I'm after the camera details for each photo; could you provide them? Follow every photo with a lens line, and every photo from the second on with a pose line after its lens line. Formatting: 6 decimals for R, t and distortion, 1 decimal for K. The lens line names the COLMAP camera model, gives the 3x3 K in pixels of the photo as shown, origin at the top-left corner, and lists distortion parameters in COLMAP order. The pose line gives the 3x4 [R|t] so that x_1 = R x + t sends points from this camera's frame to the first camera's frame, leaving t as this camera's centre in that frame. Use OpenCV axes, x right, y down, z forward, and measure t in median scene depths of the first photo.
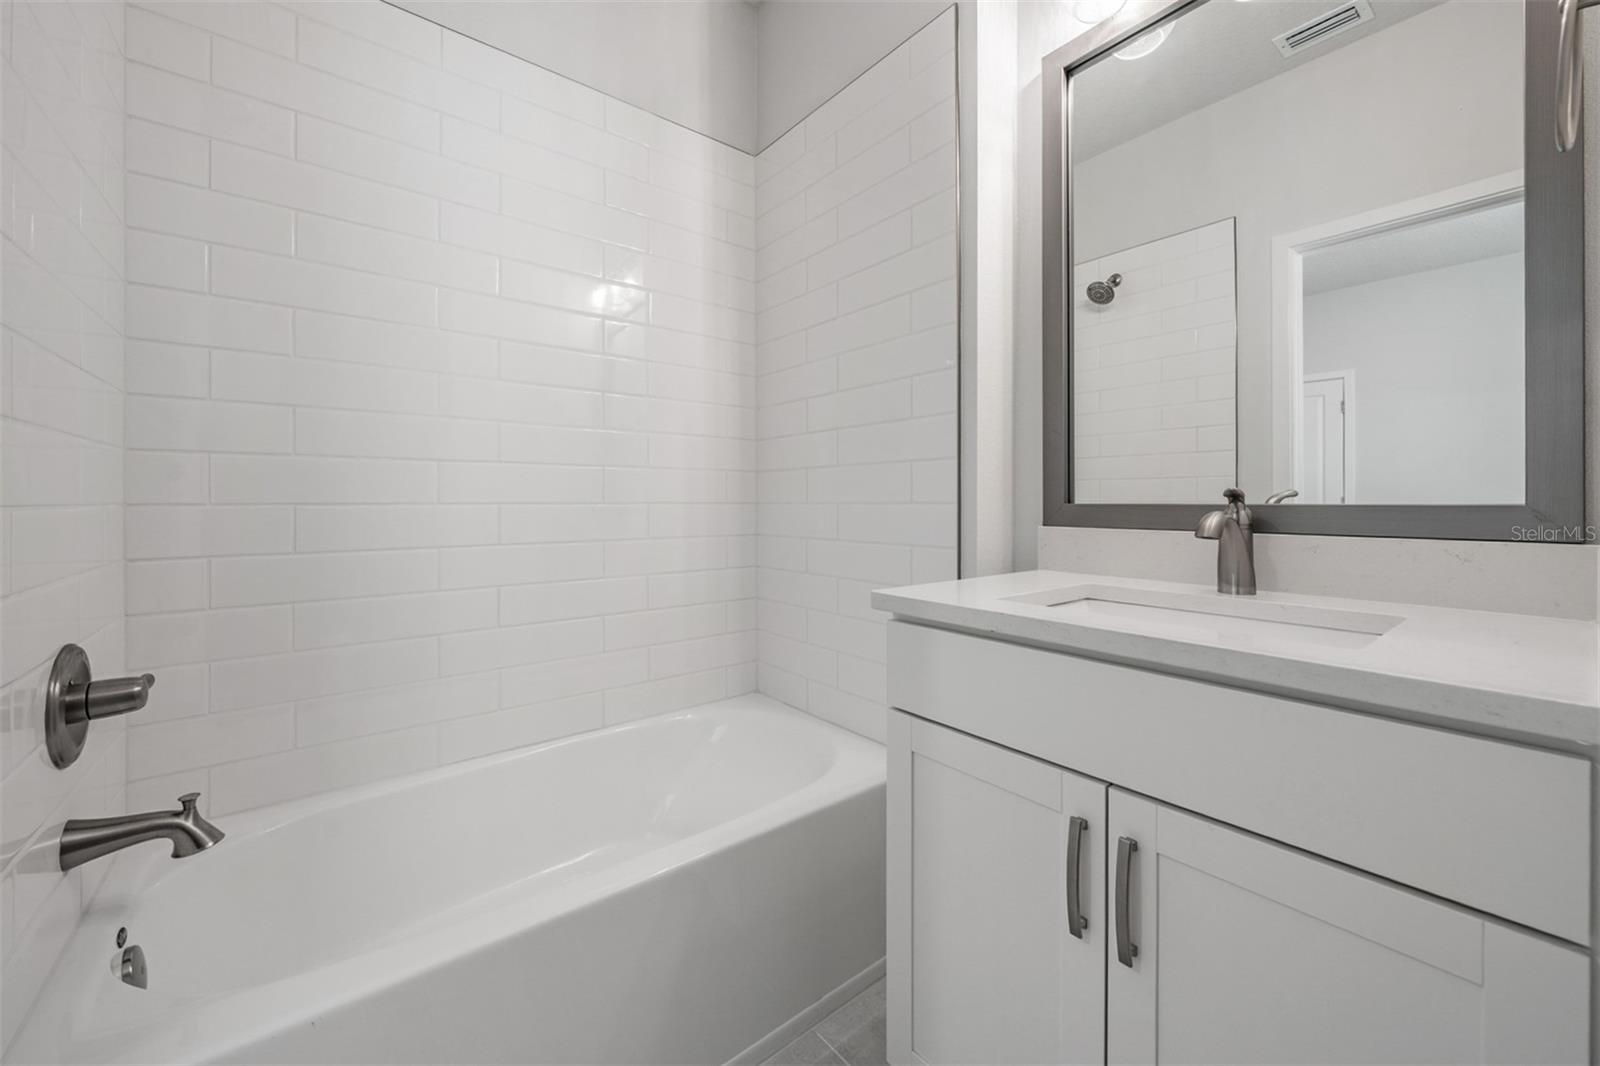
lens RADIAL K [[624.5, 0, 793.1], [0, 624.5, 513.6], [0, 0, 1]] dist [0.000918, 0.000055]
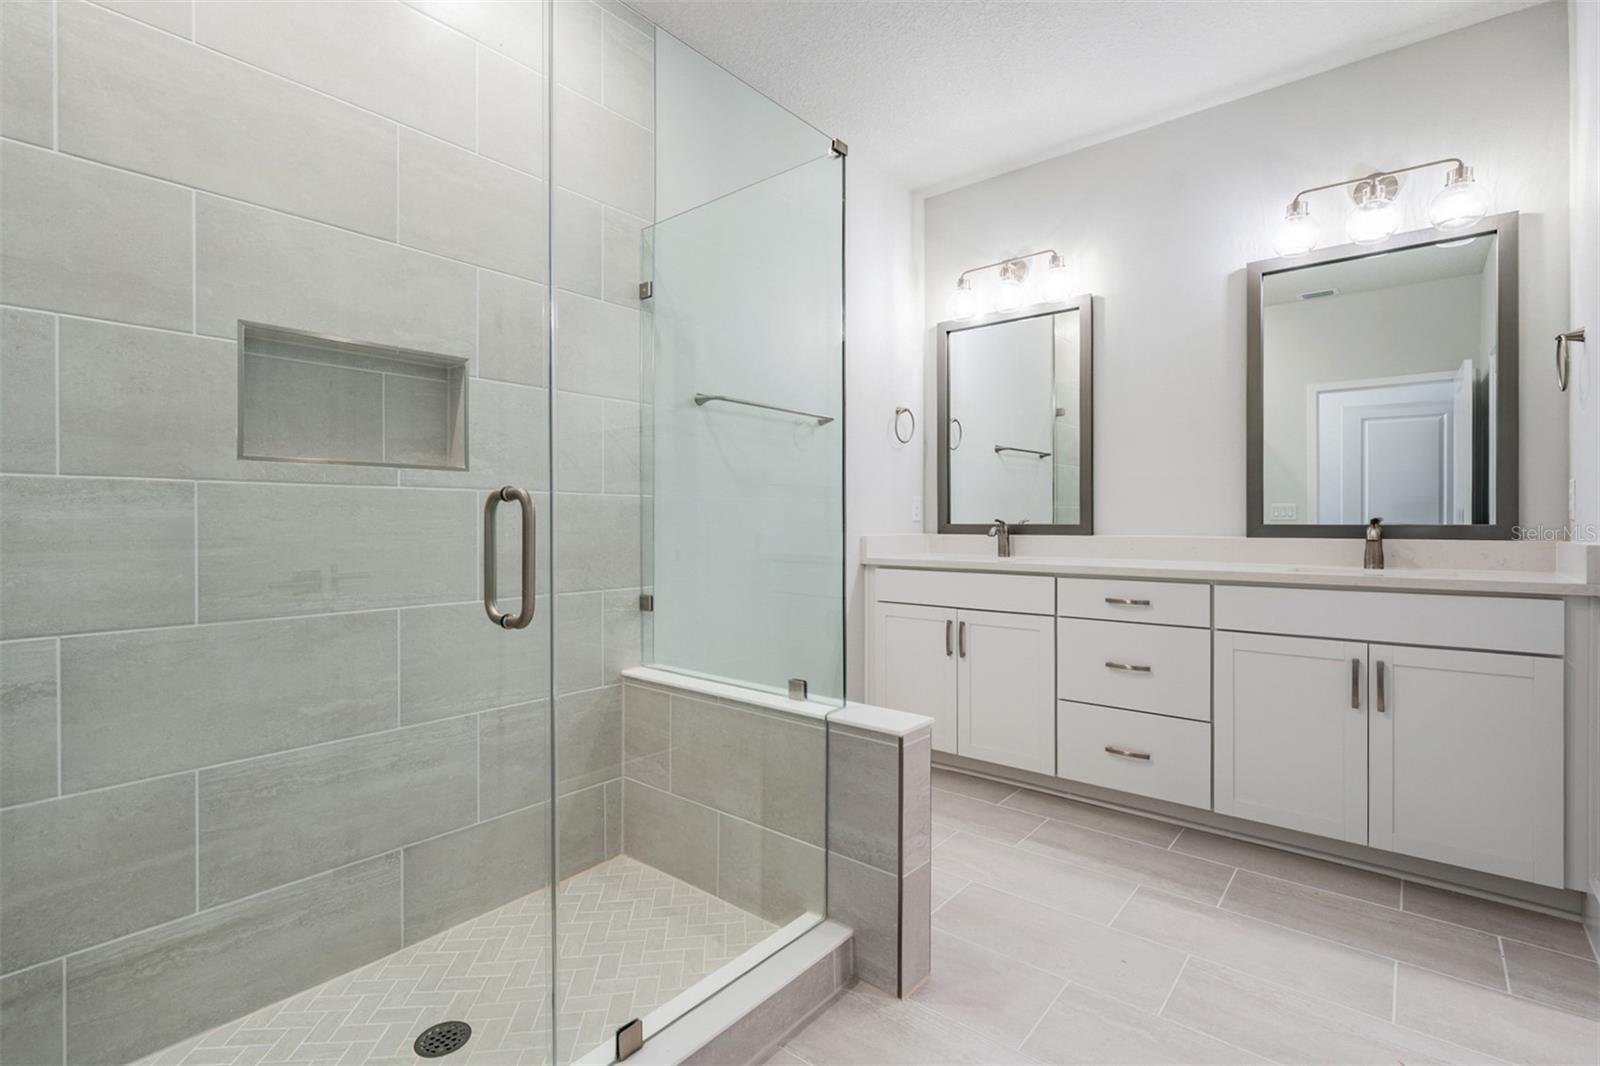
lens RADIAL K [[732.7, 0, 800.0], [0, 732.7, 533.0], [0, 0, 1]] dist [0.000278, -0.000242]
pose [[0.981969, -0.010815, 0.188732, -0.817217], [0.009358, 0.999919, 0.008605, -0.013265], [-0.188810, -0.006684, 0.981991, -2.077017]]
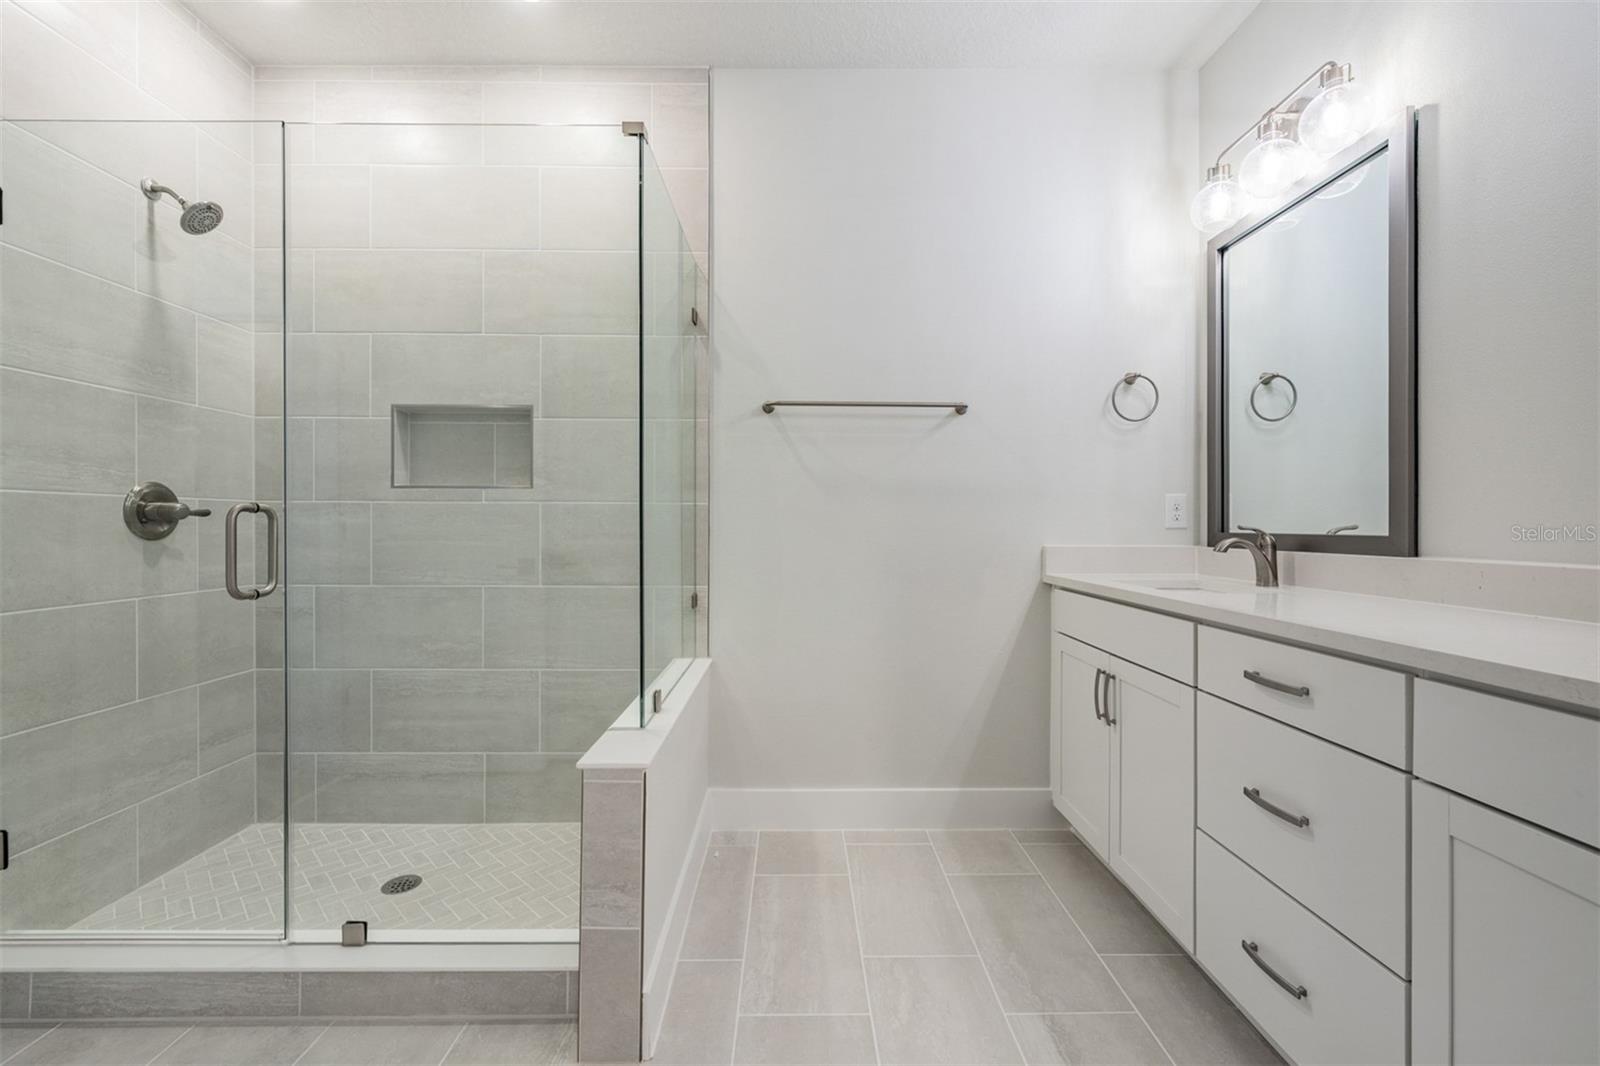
lens RADIAL K [[665.9, 0, 796.6], [0, 665.9, 532.3], [0, 0, 1]] dist [-0.000855, -0.000376]
pose [[0.782223, 0.002113, -0.622995, 0.848433], [-0.003478, 0.999993, -0.000976, -0.013972], [0.622989, 0.002930, 0.782225, -1.297014]]
